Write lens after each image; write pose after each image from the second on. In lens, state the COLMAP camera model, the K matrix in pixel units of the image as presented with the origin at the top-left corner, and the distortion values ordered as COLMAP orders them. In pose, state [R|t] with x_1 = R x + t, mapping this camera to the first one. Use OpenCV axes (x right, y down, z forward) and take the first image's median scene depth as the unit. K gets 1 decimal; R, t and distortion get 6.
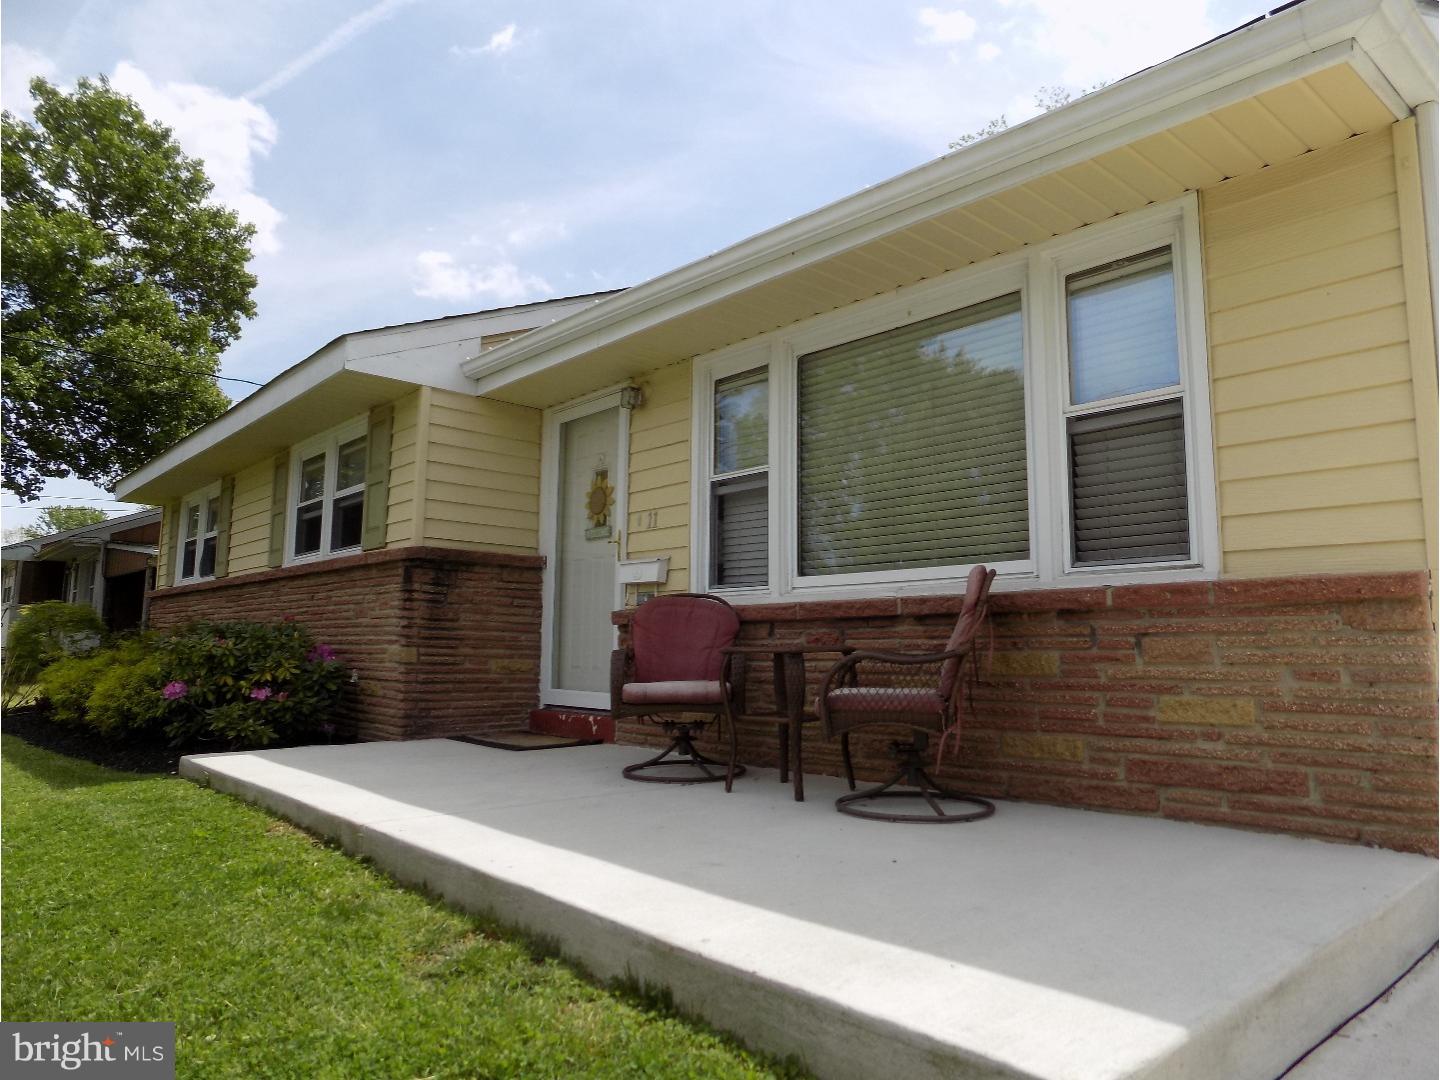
lens RADIAL K [[965.5, 0, 717.8], [0, 965.5, 535.1], [0, 0, 1]] dist [-0.016682, 0.018870]
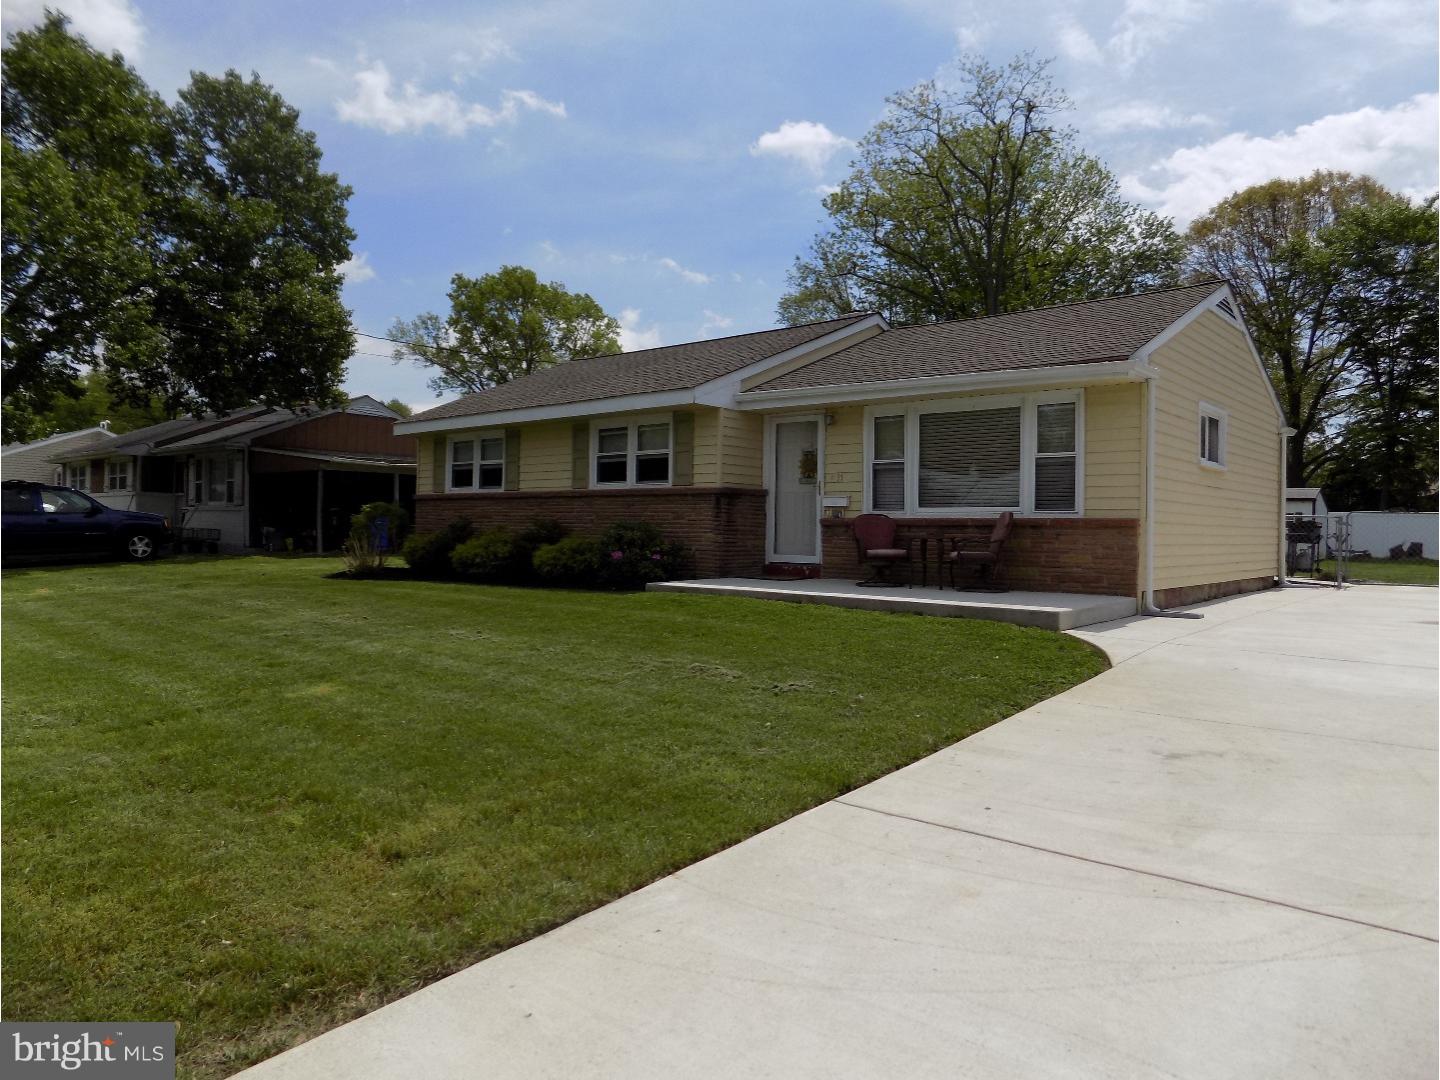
lens RADIAL K [[965.5, 0, 716.9], [0, 965.5, 540.7], [0, 0, 1]] dist [-0.016682, 0.018870]
pose [[0.991366, -0.000423, 0.131124, -0.690900], [-0.017332, 0.990797, 0.134241, -0.179151], [-0.129974, -0.135354, 0.982235, -1.247384]]
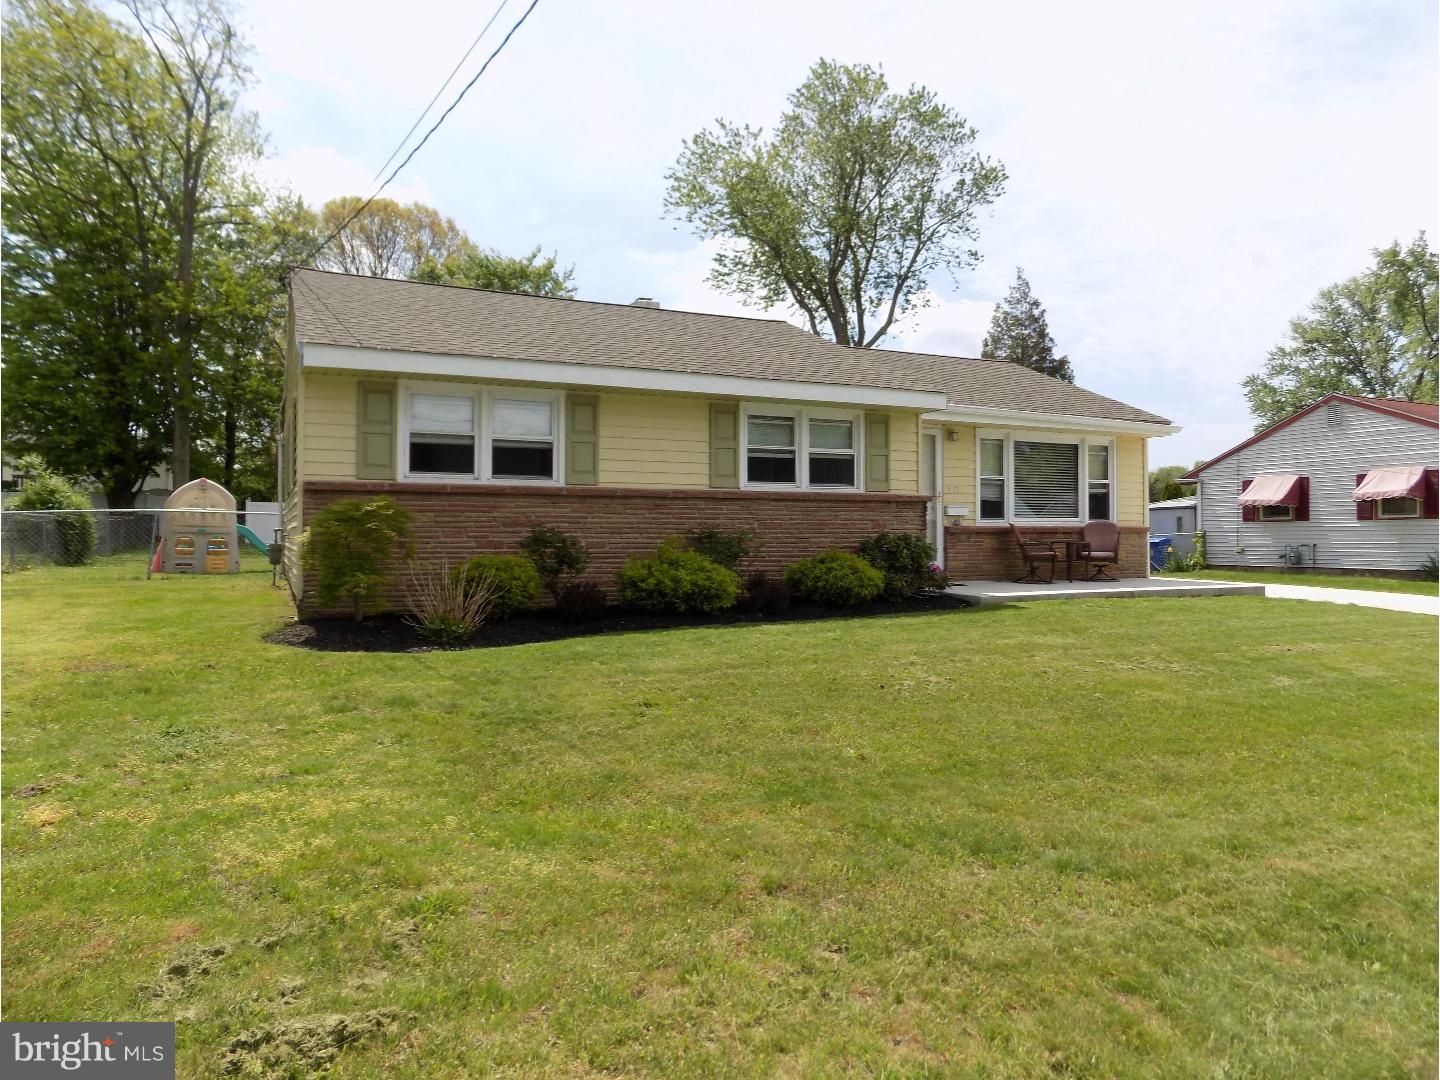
lens RADIAL K [[965.5, 0, 722.3], [0, 965.5, 538.1], [0, 0, 1]] dist [-0.016682, 0.018870]
pose [[0.279638, -0.008586, 0.960067, -2.761301], [-0.110893, 0.992979, 0.041180, 0.073992], [-0.953680, -0.117980, 0.276723, 0.956521]]
